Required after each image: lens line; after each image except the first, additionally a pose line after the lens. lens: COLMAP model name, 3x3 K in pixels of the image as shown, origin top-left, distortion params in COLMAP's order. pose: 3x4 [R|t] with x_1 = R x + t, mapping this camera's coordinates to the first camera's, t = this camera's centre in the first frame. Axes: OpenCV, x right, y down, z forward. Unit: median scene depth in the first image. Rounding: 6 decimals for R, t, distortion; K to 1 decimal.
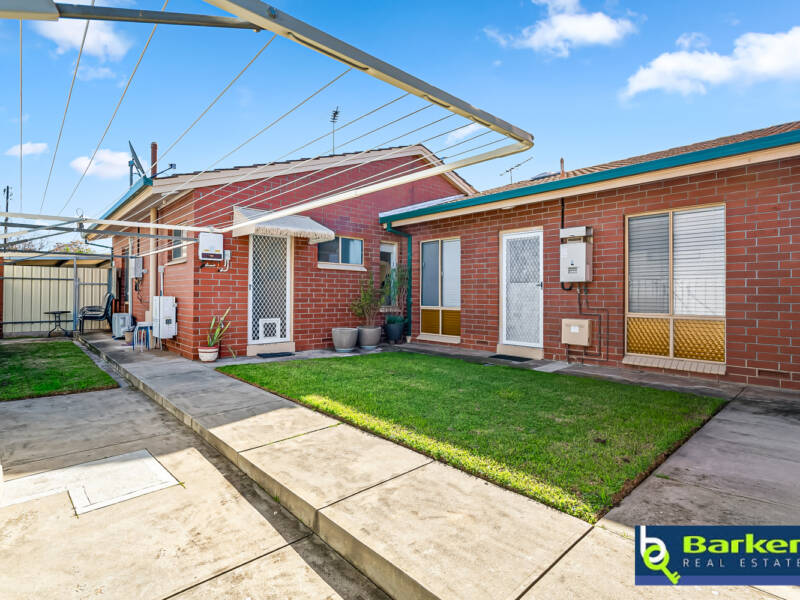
lens RADIAL K [[413.2, 0, 400.0], [0, 413.2, 300.0], [0, 0, 1]] dist [-0.002451, 0.000359]
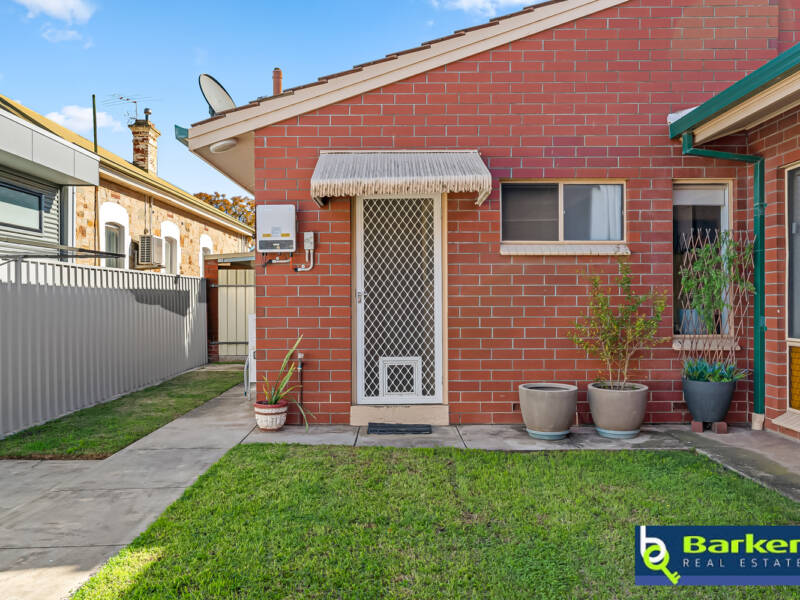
lens RADIAL K [[691.3, 0, 398.6], [0, 691.3, 314.9], [0, 0, 1]] dist [-0.000277, 0.001235]
pose [[0.732215, 0.007251, -0.681035, 0.266658], [-0.000240, 0.999946, 0.010389, -0.016479], [0.681073, -0.007443, 0.732177, 0.348849]]
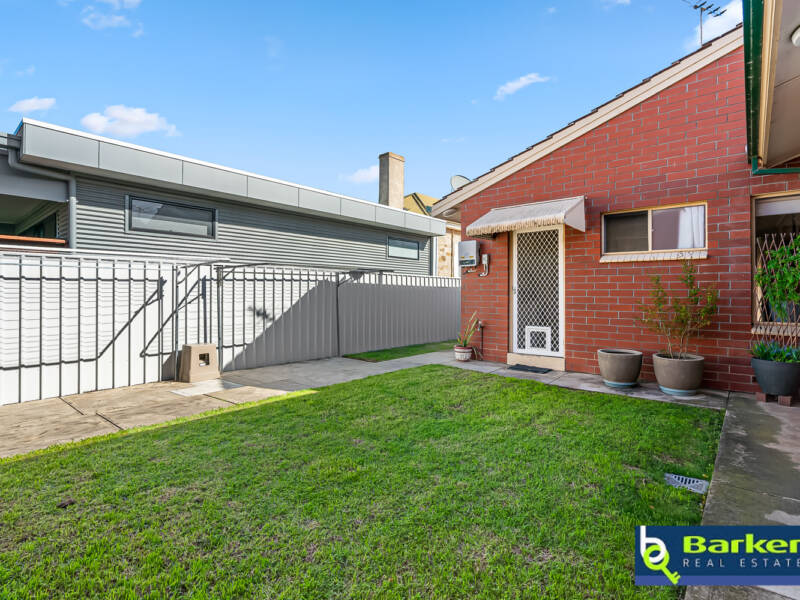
lens RADIAL K [[413.2, 0, 400.0], [0, 413.2, 300.0], [0, 0, 1]] dist [-0.002451, 0.000359]
pose [[0.114620, 0.008036, -0.993377, 0.491330], [-0.017475, 0.999829, 0.006072, -0.010341], [0.993256, 0.016663, 0.114741, 0.592398]]
